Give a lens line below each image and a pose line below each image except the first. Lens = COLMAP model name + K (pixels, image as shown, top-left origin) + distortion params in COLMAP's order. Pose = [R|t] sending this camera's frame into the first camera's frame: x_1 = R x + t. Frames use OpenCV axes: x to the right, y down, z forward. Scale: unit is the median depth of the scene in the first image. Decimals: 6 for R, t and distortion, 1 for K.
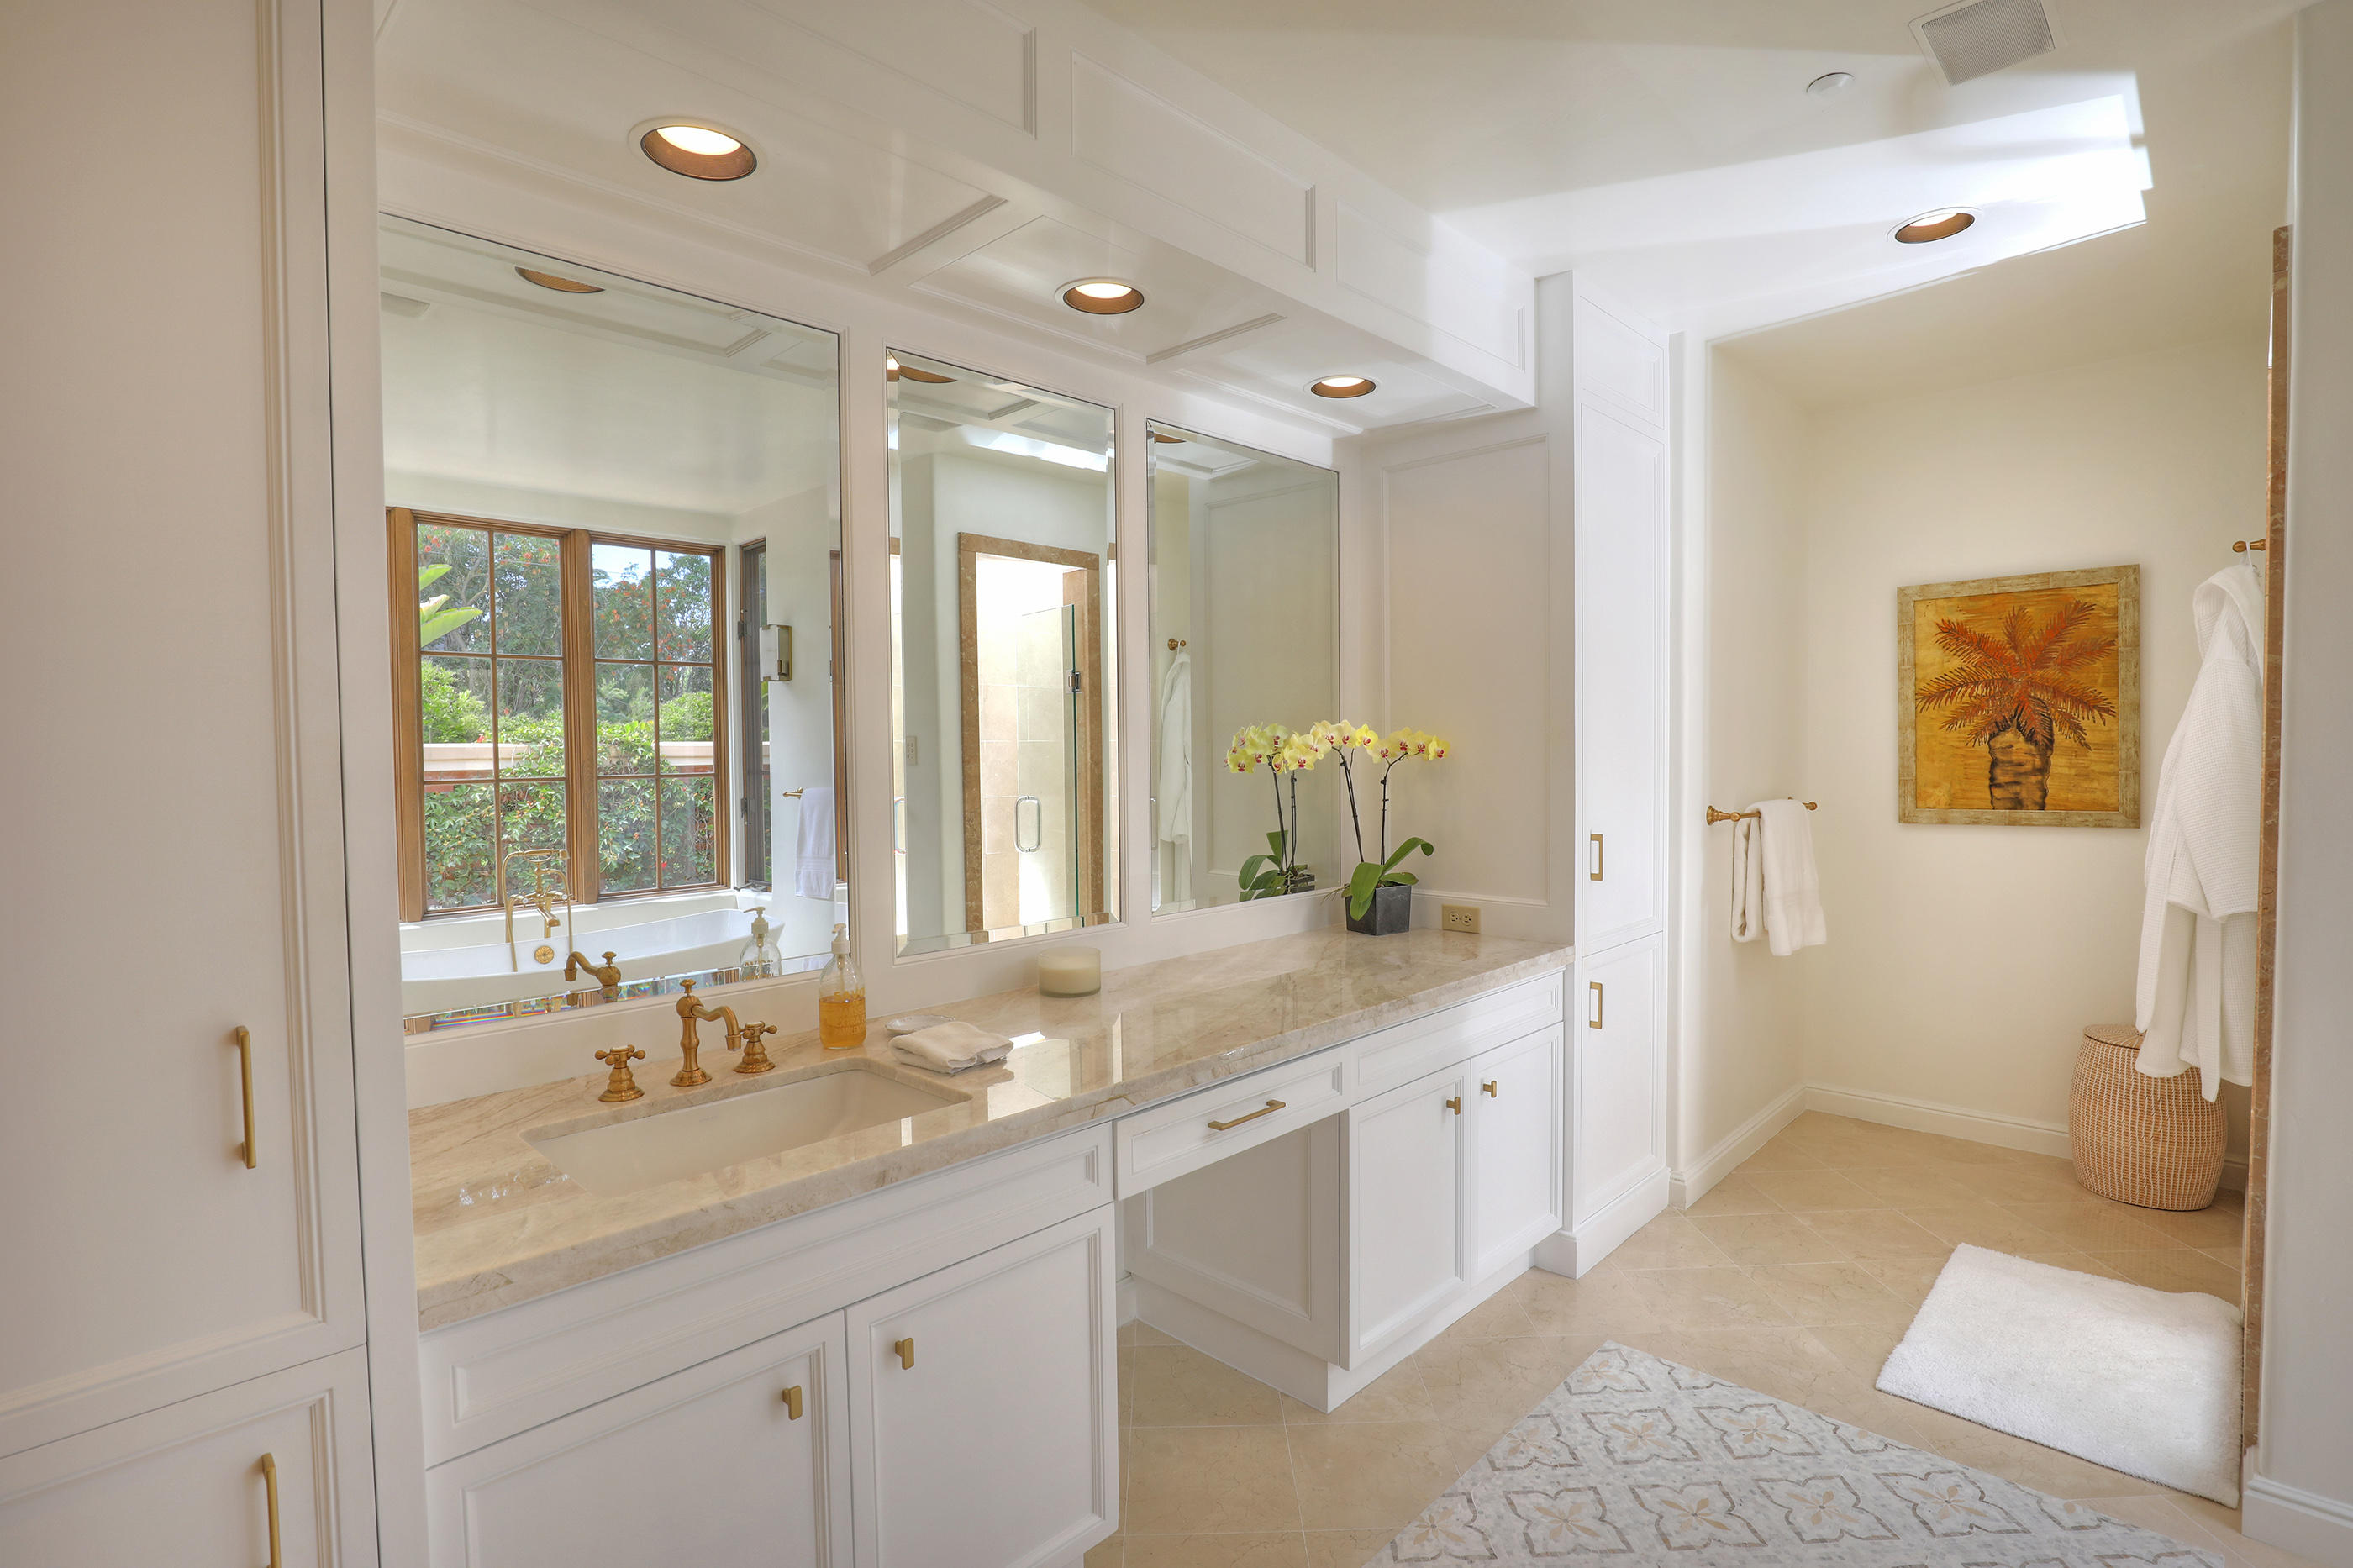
lens RADIAL K [[1135.9, 0, 1182.7], [0, 1135.9, 786.4], [0, 0, 1]] dist [-0.016404, 0.002986]
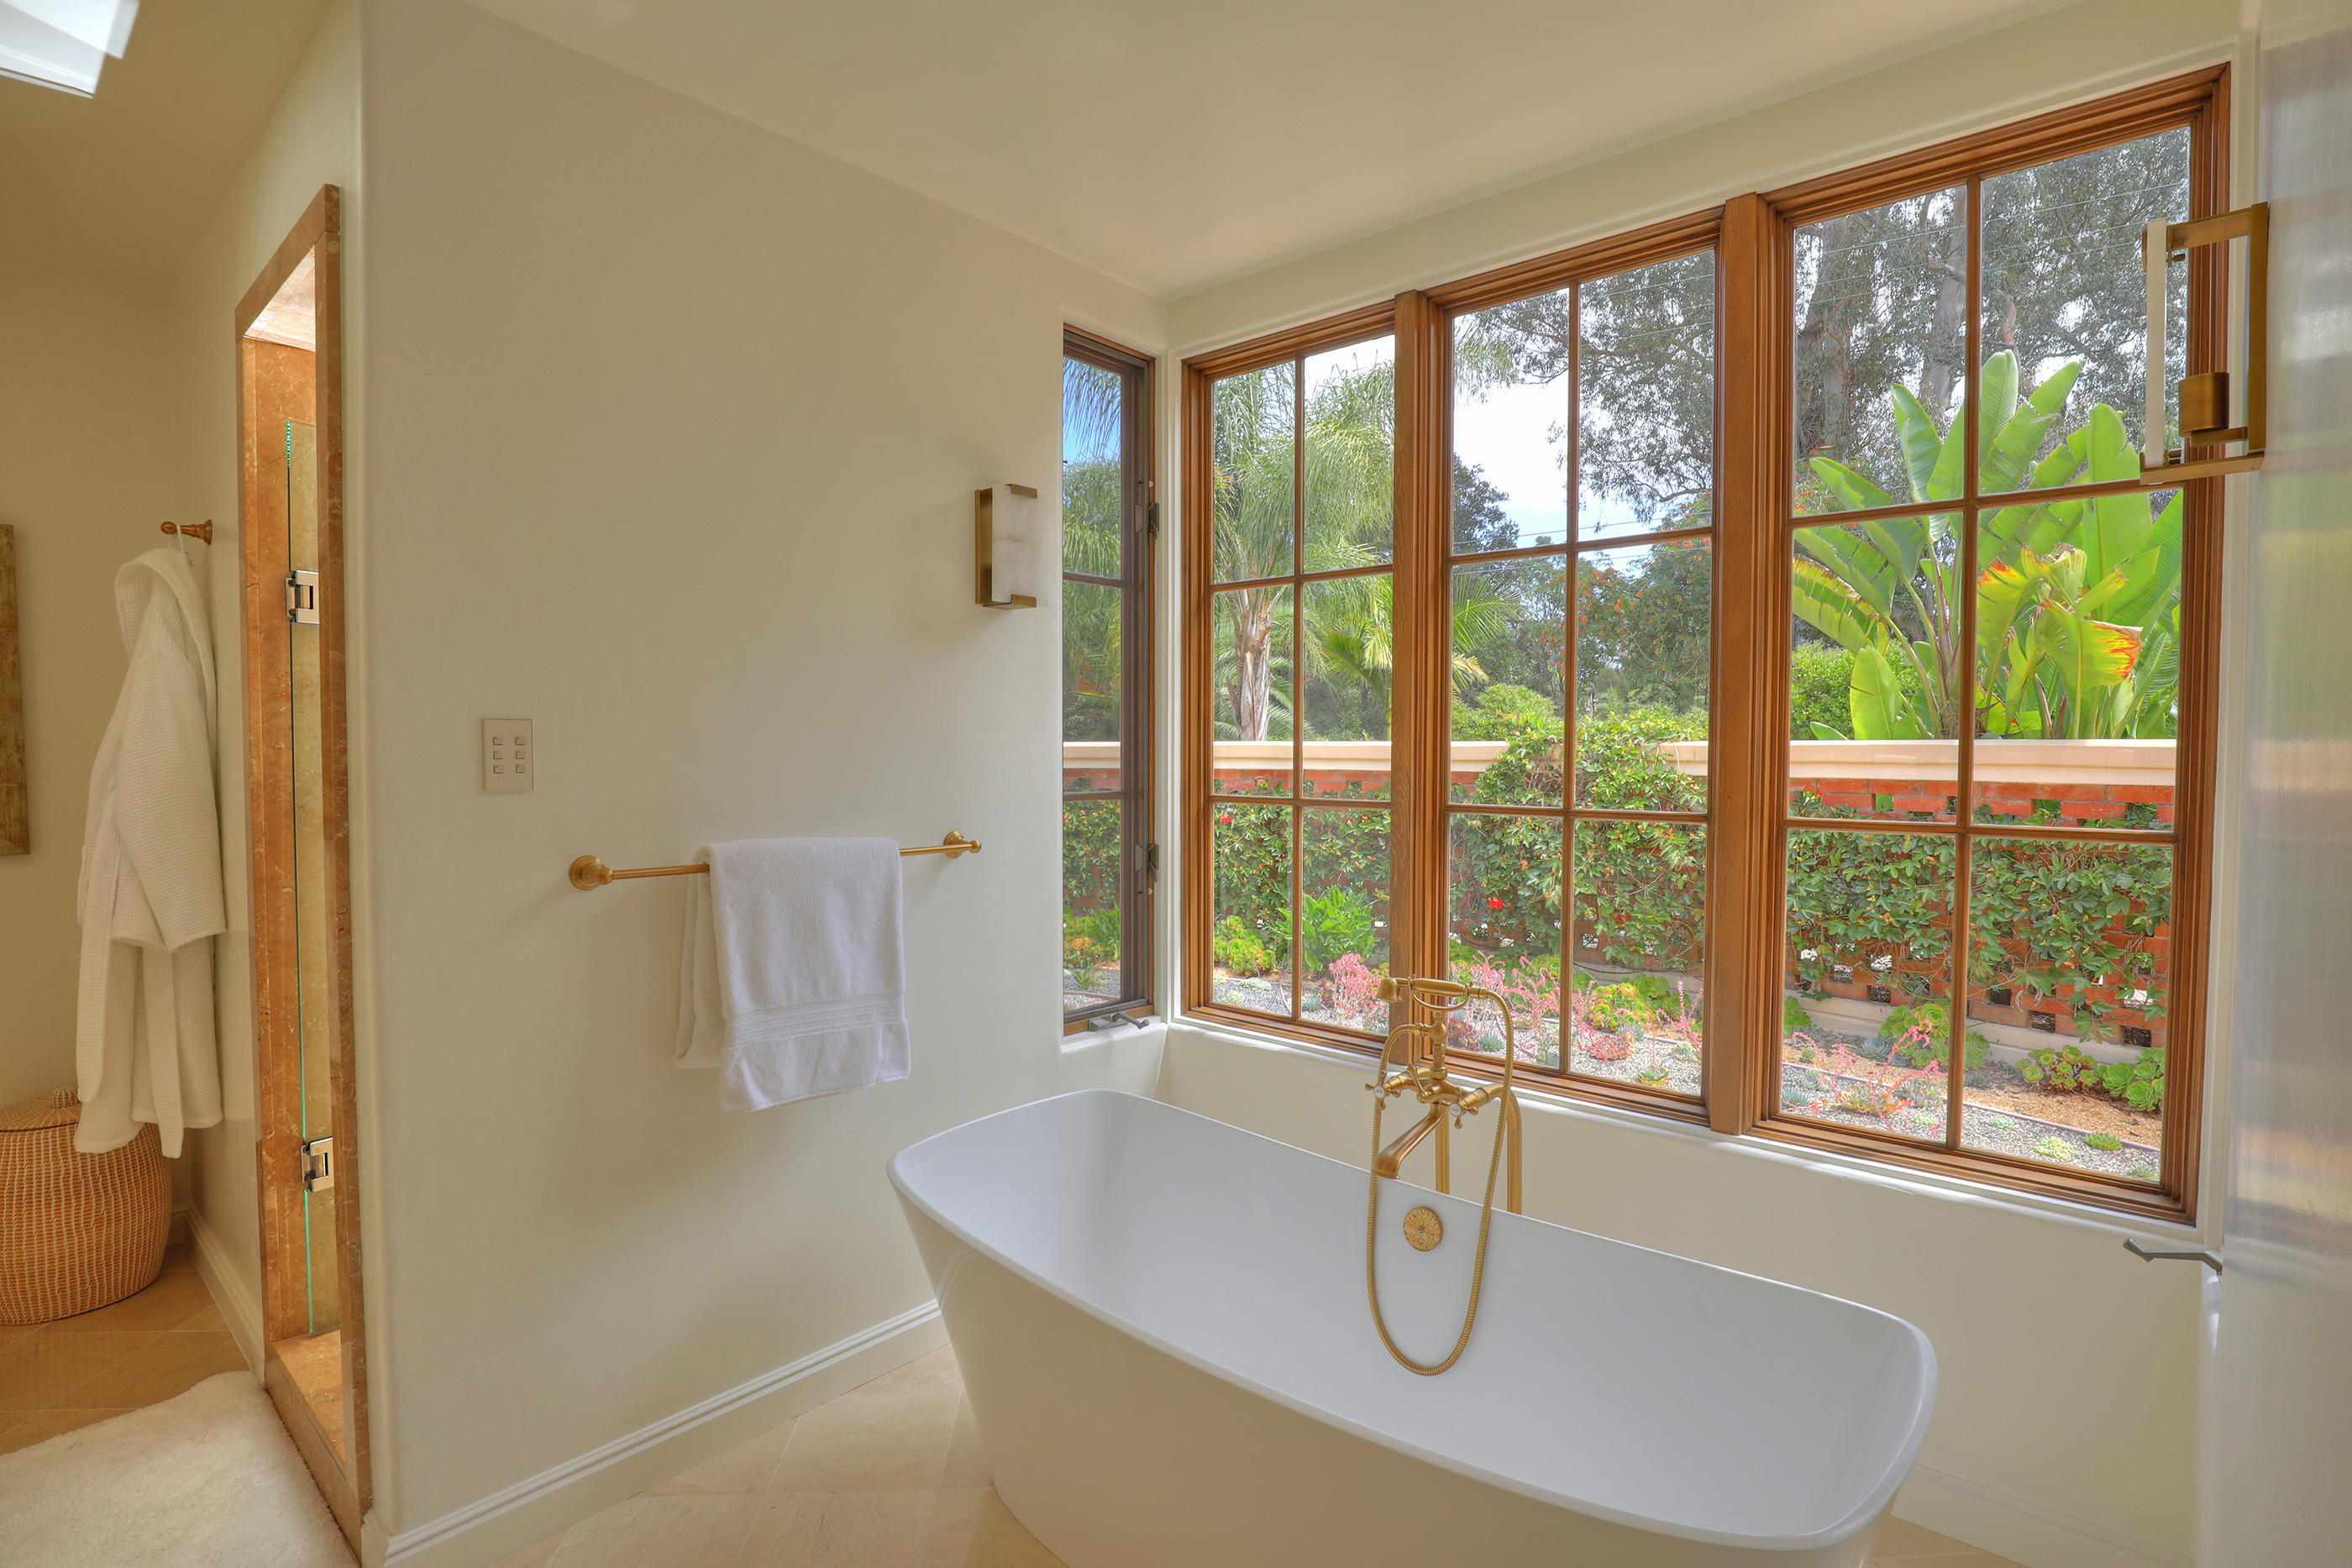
lens RADIAL K [[1135.3, 0, 1180.0], [0, 1135.3, 788.0], [0, 0, 1]] dist [-0.016404, 0.002986]
pose [[-0.044097, -0.023404, 0.998753, 0.013087], [0.032472, 0.999164, 0.024848, -0.003657], [-0.998499, 0.033528, -0.043300, 0.242743]]
